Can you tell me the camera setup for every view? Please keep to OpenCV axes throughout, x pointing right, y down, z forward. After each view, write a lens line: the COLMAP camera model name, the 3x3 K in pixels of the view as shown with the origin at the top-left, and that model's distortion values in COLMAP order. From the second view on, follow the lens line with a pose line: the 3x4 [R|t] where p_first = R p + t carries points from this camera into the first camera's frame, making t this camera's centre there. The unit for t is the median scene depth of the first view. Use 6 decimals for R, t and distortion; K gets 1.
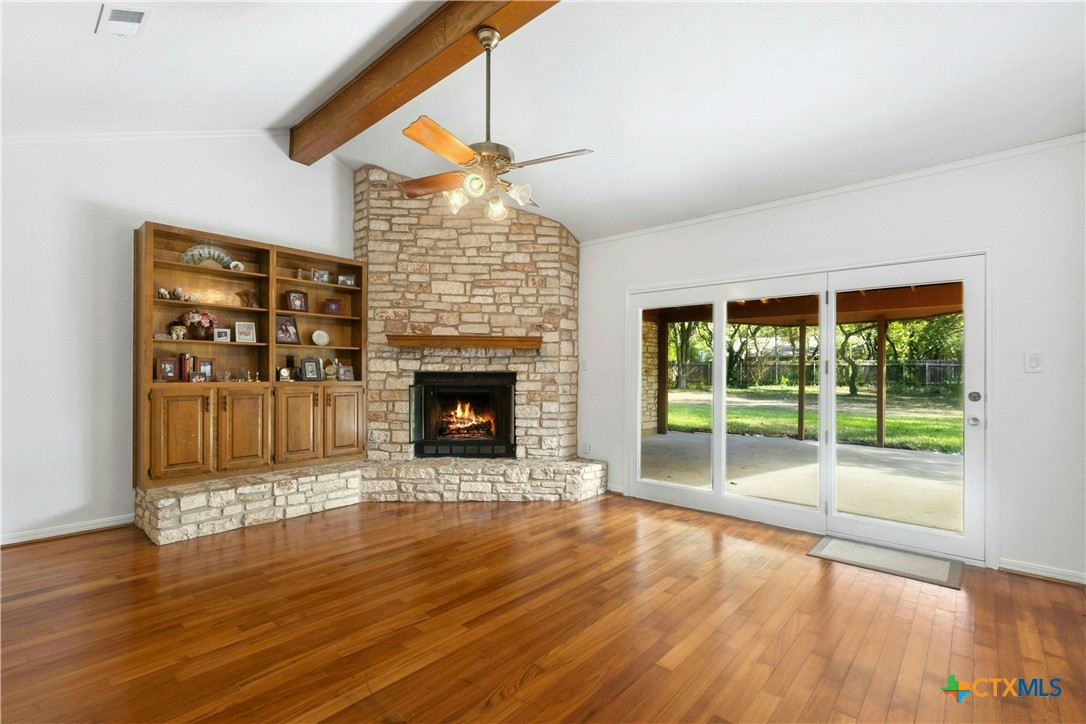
lens RADIAL K [[493.4, 0, 544.5], [0, 493.4, 357.7], [0, 0, 1]] dist [-0.013015, 0.000599]
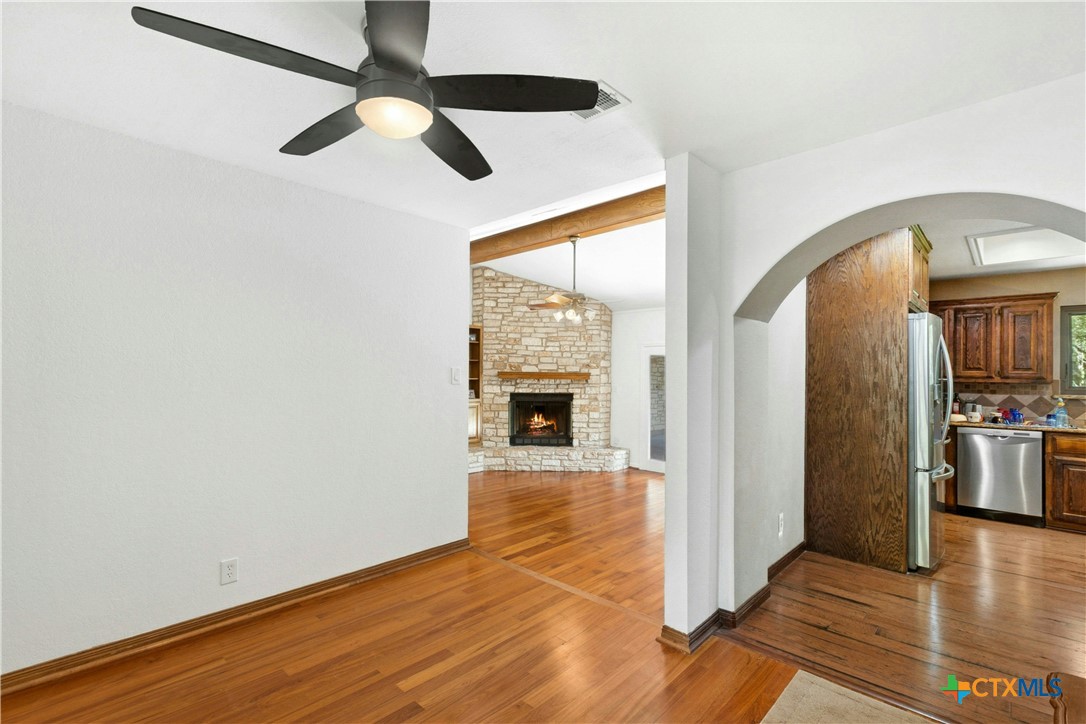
lens RADIAL K [[493.4, 0, 544.5], [0, 493.4, 357.7], [0, 0, 1]] dist [-0.013015, 0.000599]
pose [[0.999289, 0.003525, -0.037526, -0.091926], [-0.003741, 0.999977, -0.005703, -0.079386], [0.037505, 0.005840, 0.999279, -0.632046]]
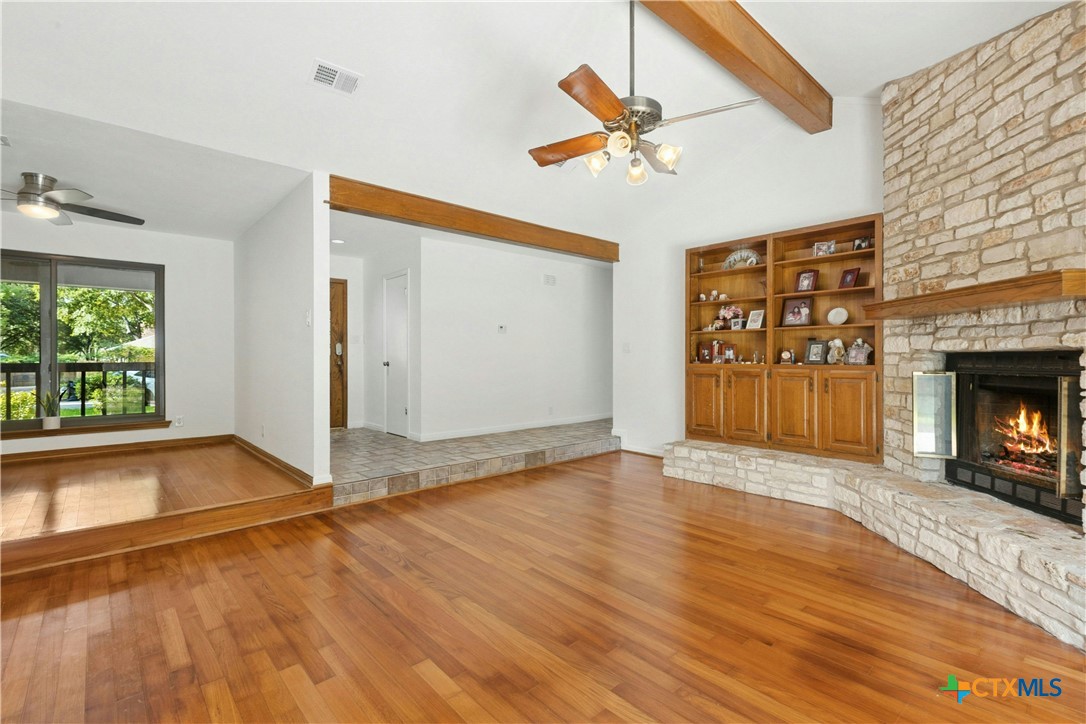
lens RADIAL K [[493.4, 0, 544.5], [0, 493.4, 357.7], [0, 0, 1]] dist [-0.013015, 0.000599]
pose [[-0.114032, -0.006376, -0.993457, 0.462571], [0.026087, 0.999615, -0.009410, 0.027776], [0.993134, -0.026990, -0.113822, 0.550302]]
